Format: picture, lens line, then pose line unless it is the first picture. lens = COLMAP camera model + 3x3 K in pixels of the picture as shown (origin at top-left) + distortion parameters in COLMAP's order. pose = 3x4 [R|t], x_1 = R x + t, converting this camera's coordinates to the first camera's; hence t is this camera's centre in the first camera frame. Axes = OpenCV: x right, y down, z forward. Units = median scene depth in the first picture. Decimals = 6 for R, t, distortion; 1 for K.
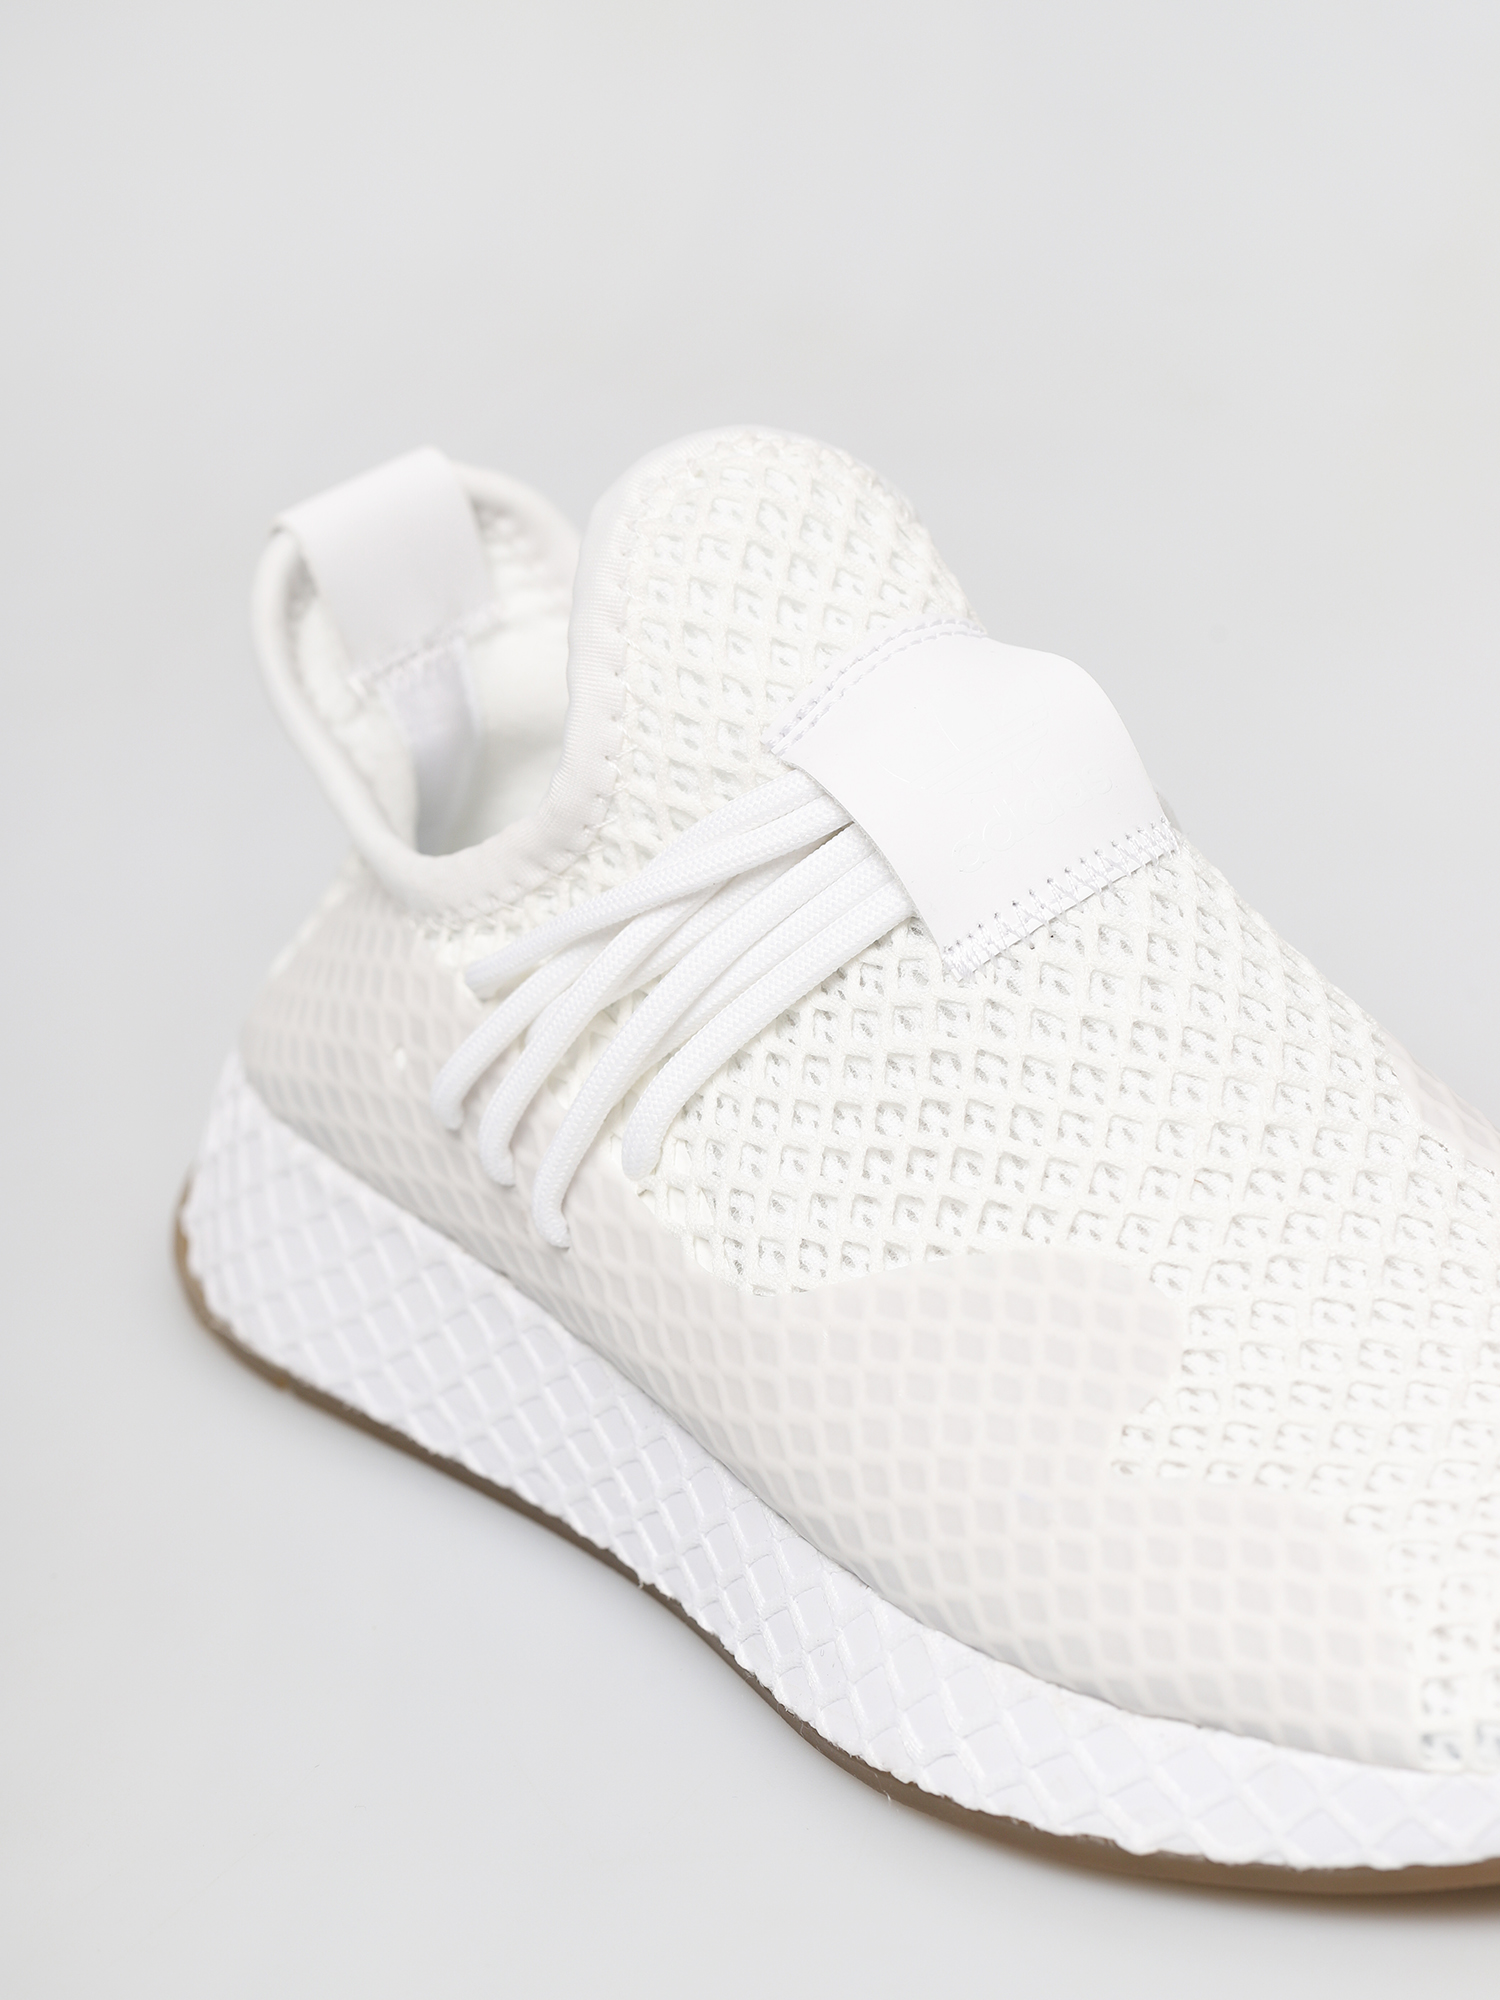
lens RADIAL K [[6744.7, 0, 750.0], [0, 6744.7, 1000.0], [0, 0, 1]] dist [-0.111411, -0.050797]
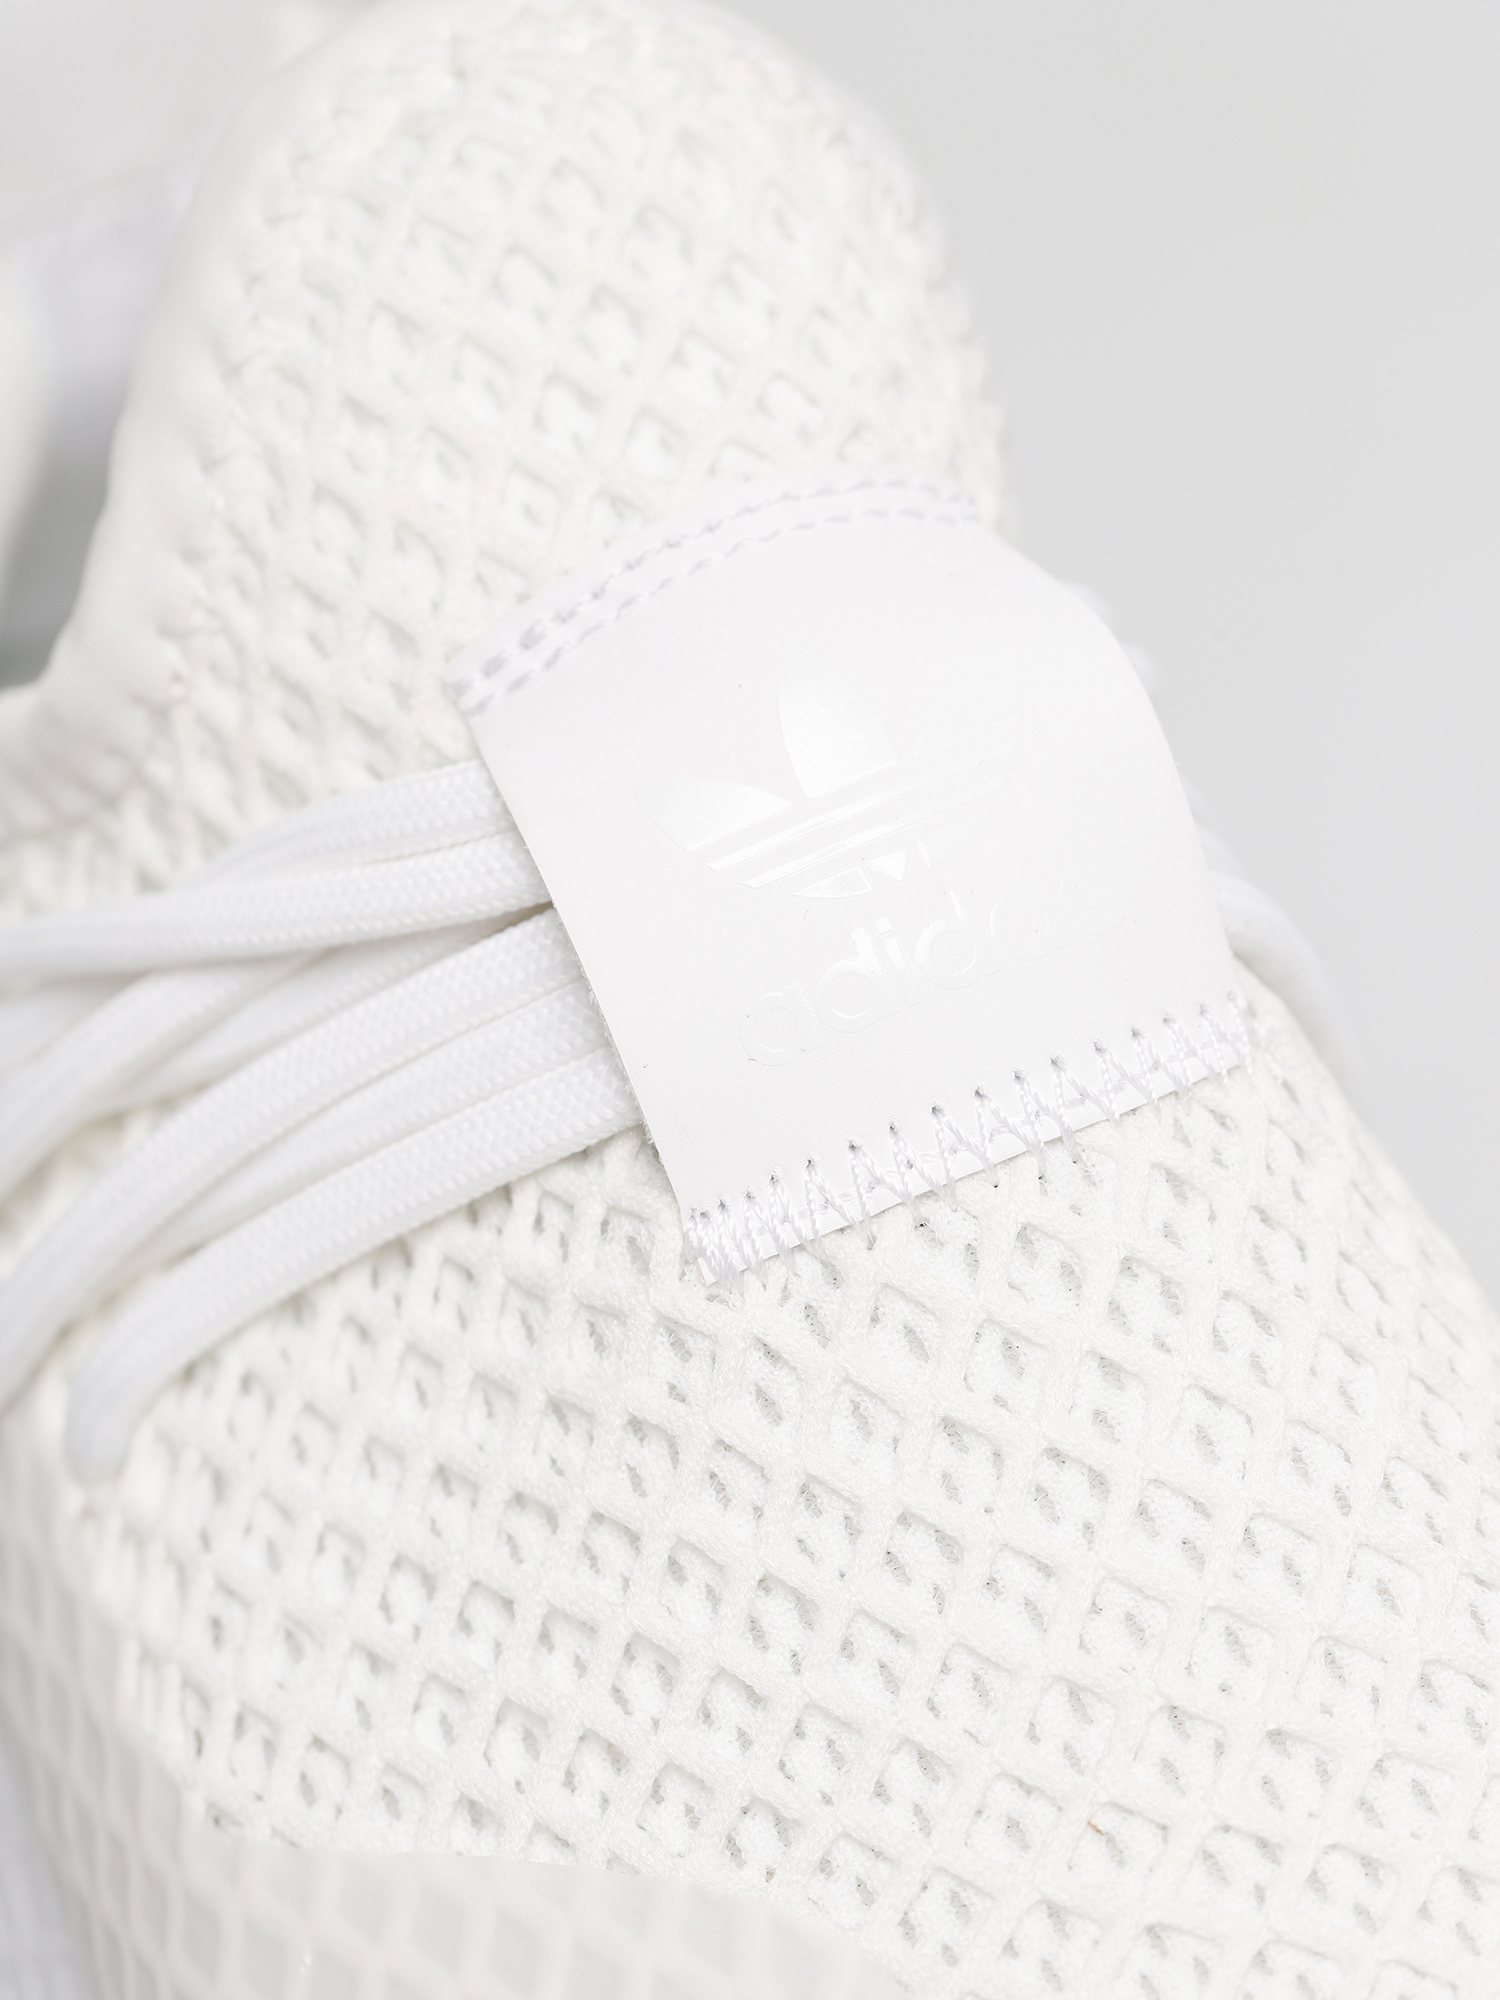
lens RADIAL K [[6744.7, 0, 750.0], [0, 6744.7, 1000.0], [0, 0, 1]] dist [-0.111411, -0.050797]
pose [[0.971827, 0.187001, -0.143468, 0.098076], [-0.157412, 0.968000, 0.195441, -0.115555], [0.175424, -0.167351, 0.970165, 0.540749]]
